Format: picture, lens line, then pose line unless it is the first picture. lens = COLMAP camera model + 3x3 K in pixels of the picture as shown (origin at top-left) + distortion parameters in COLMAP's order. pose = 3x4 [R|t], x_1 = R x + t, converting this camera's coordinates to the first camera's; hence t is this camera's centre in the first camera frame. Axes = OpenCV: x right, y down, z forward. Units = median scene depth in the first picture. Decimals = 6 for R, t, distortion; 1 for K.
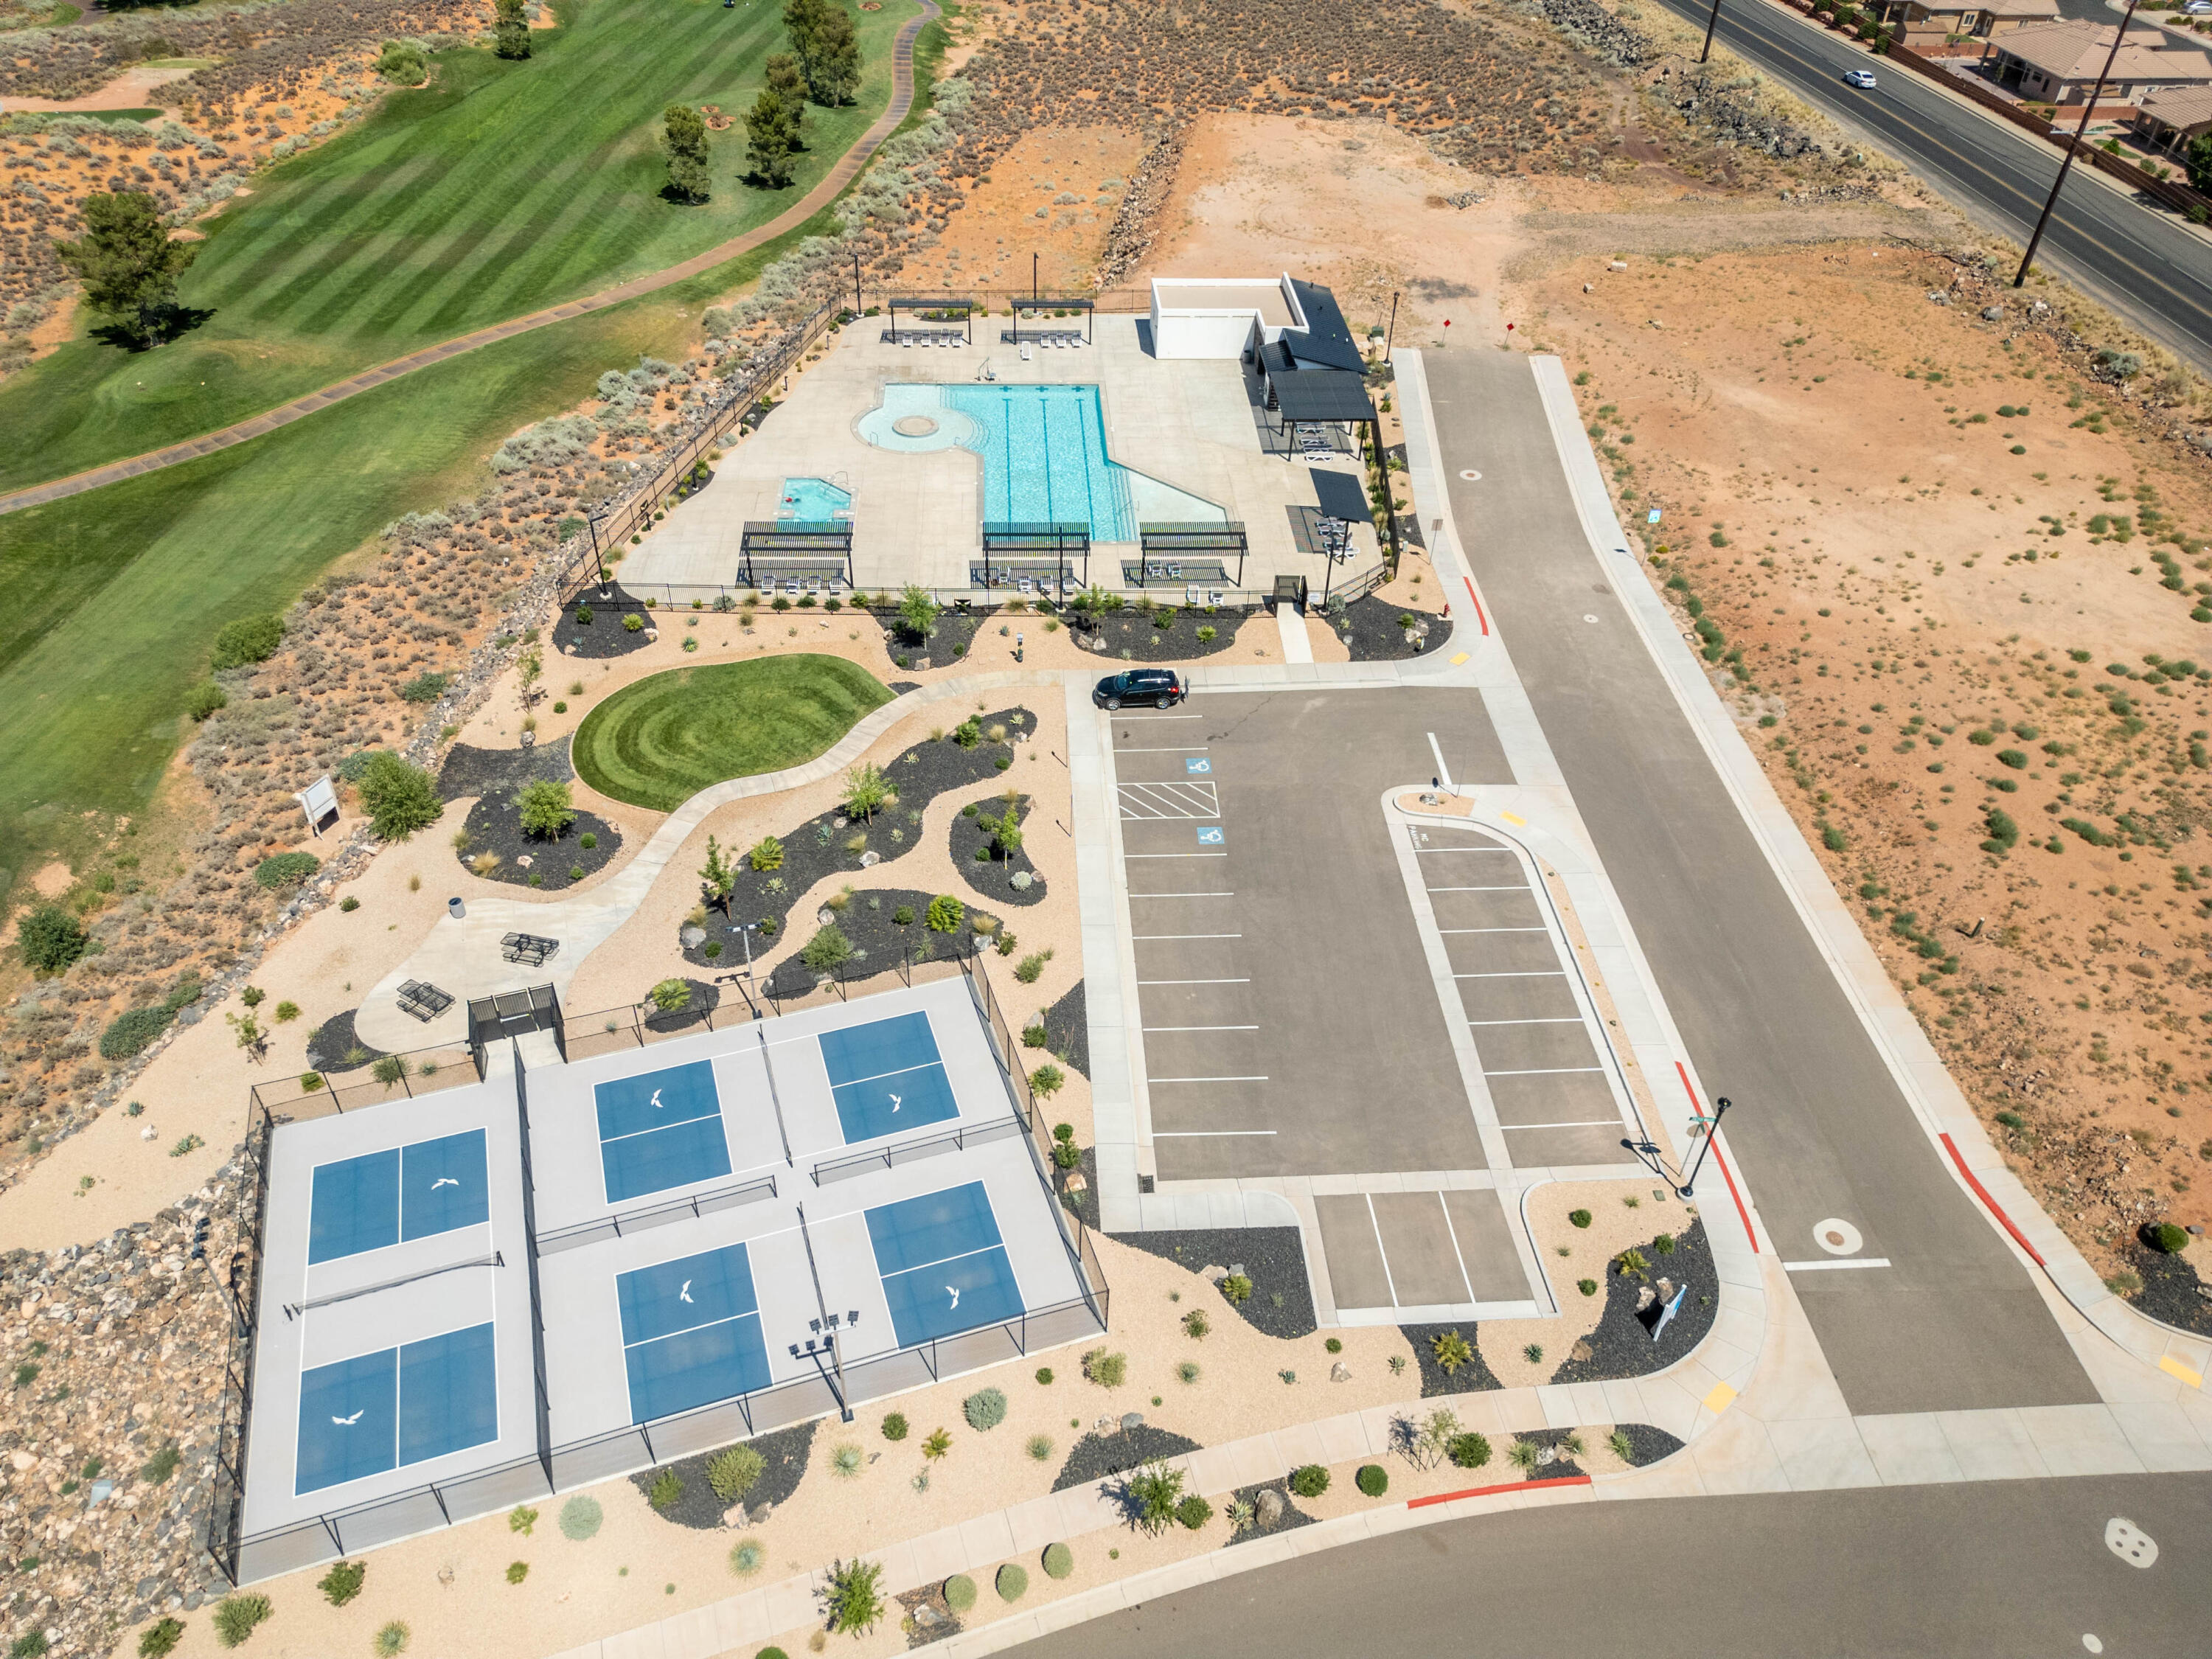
lens RADIAL K [[1558.3, 0, 1109.2], [0, 1558.3, 833.1], [0, 0, 1]] dist [0.060679, -0.052807]
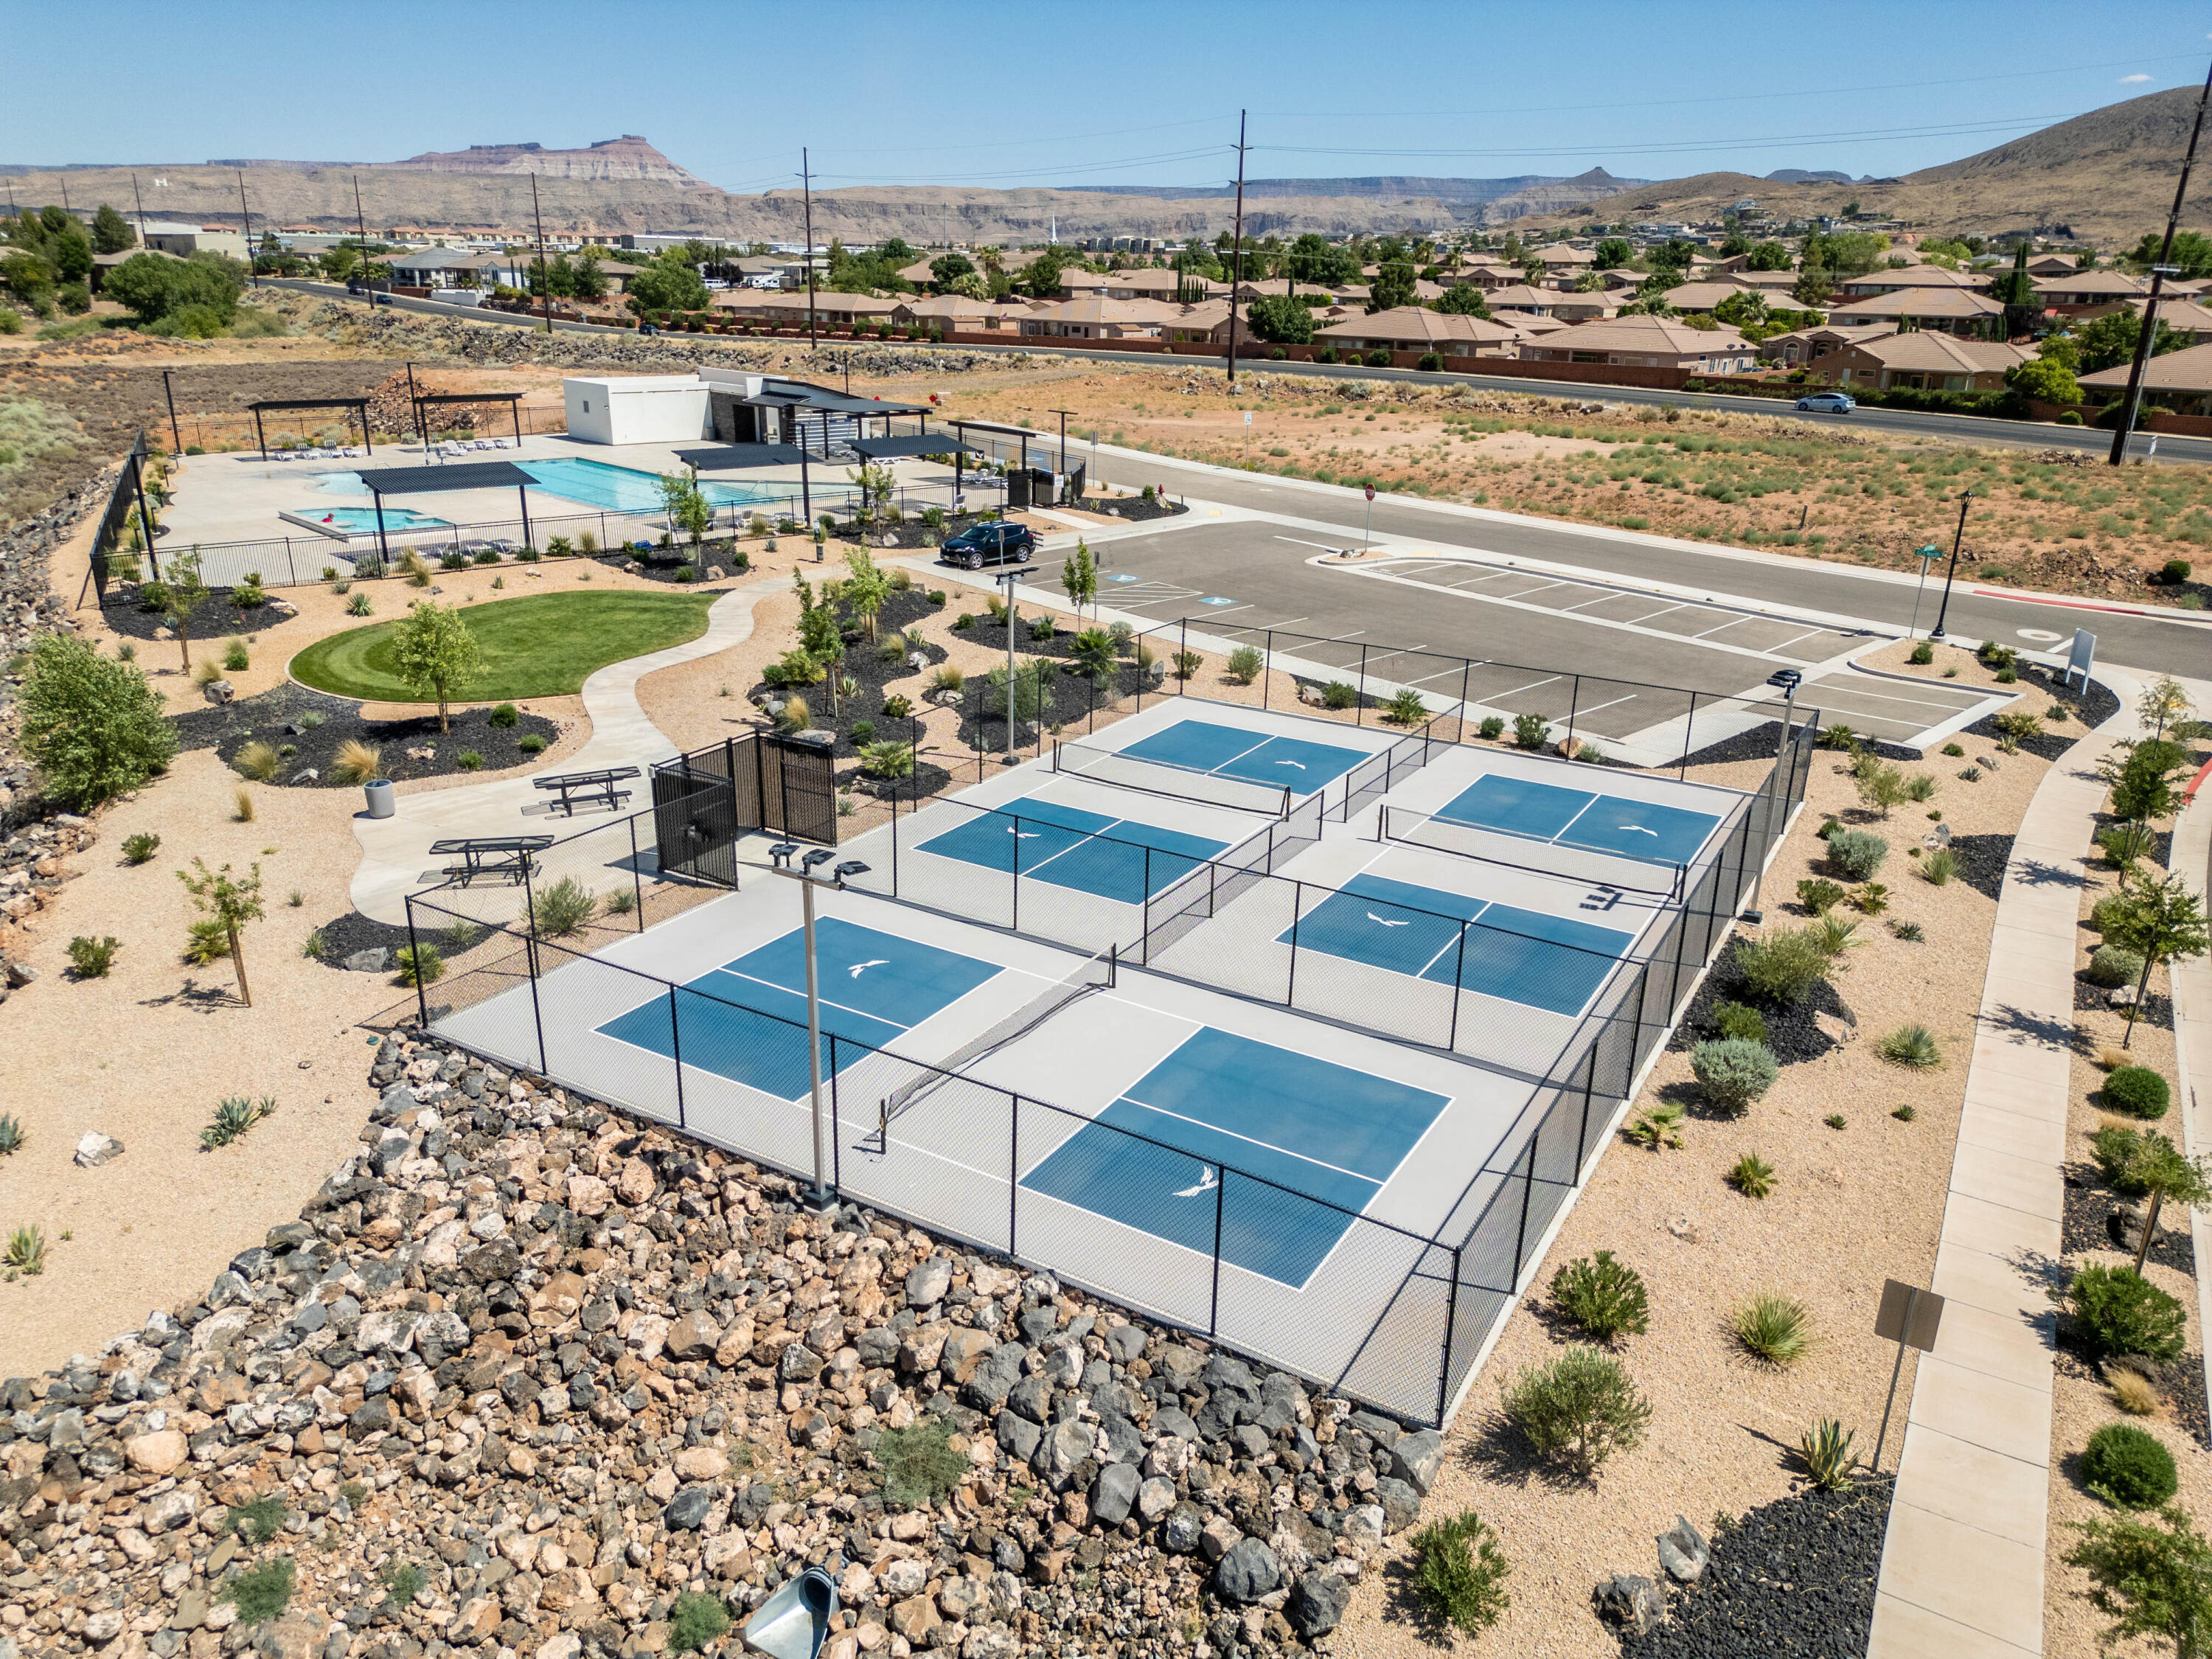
lens RADIAL K [[1558.3, 0, 1109.2], [0, 1558.3, 833.1], [0, 0, 1]] dist [0.060679, -0.052807]
pose [[0.763775, -0.231604, 0.602501, -0.545083], [0.411796, 0.893620, -0.178511, 0.254460], [-0.497063, 0.384450, 0.777899, 0.454967]]
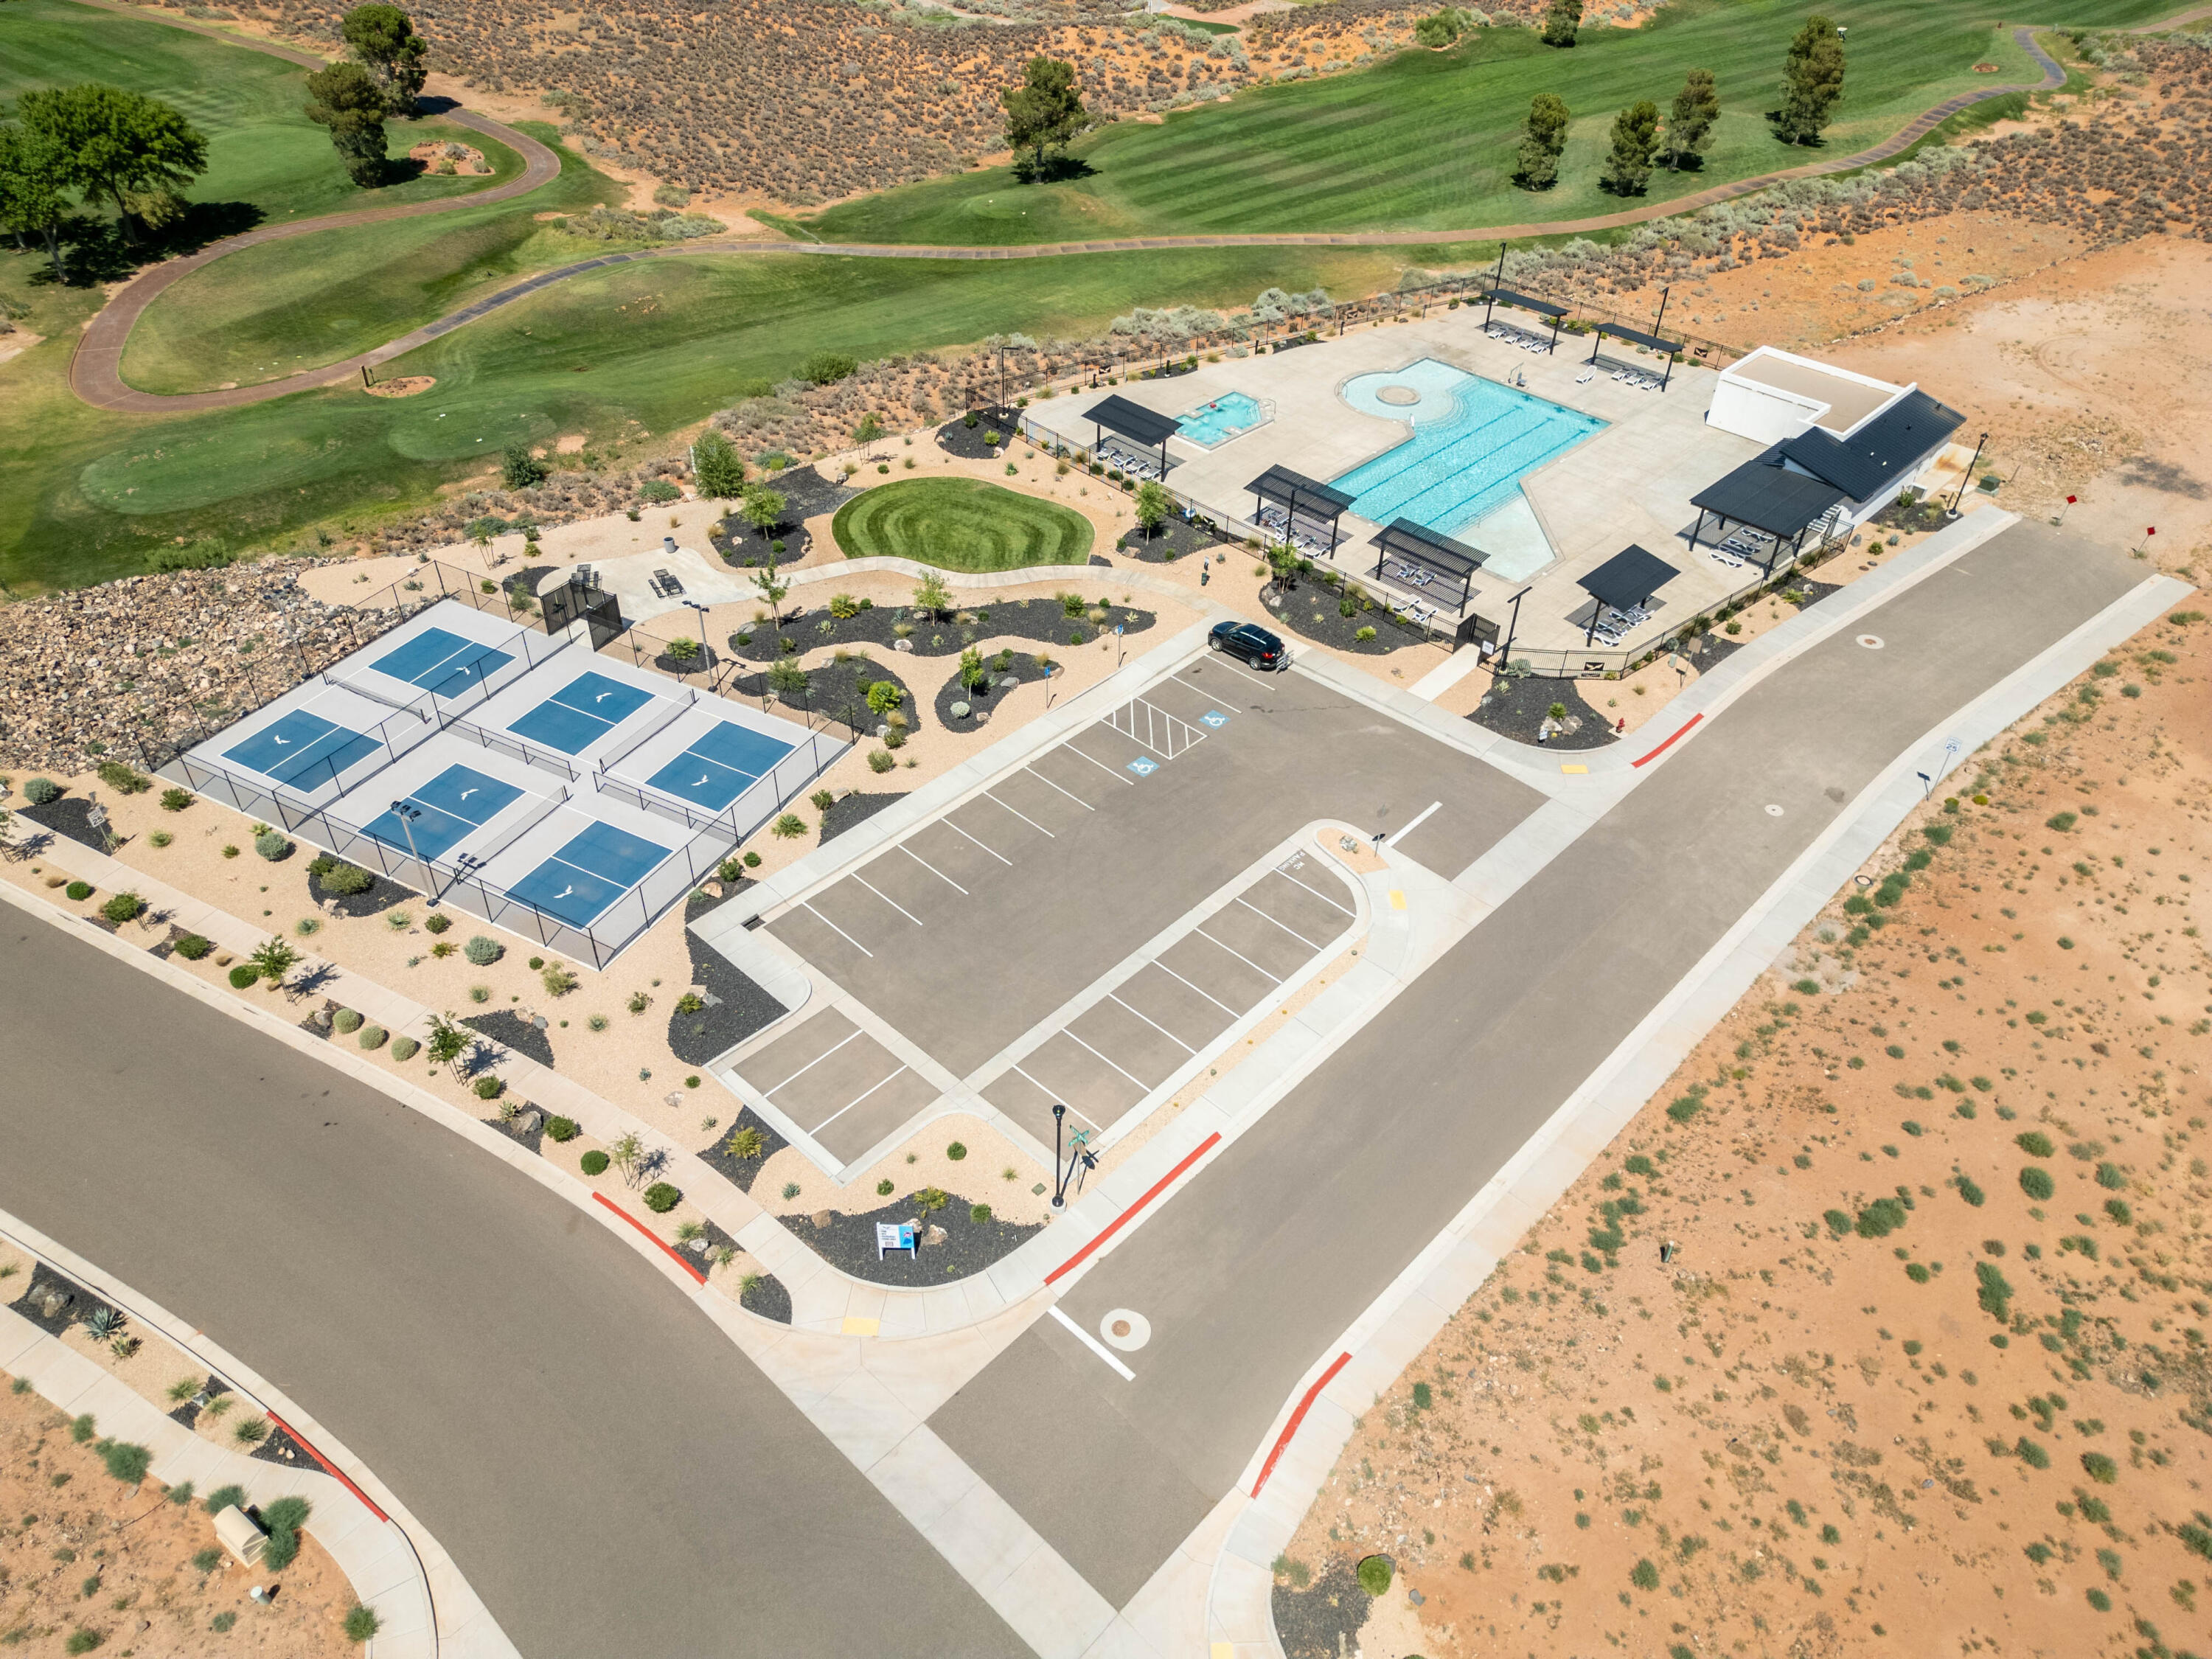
lens RADIAL K [[1563.9, 0, 1106.0], [0, 1563.9, 829.5], [0, 0, 1]] dist [0.068413, -0.067780]
pose [[0.681637, 0.457942, -0.570666, 0.700417], [-0.470089, 0.871755, 0.138054, -0.098929], [0.560702, 0.174161, 0.809494, 0.167423]]
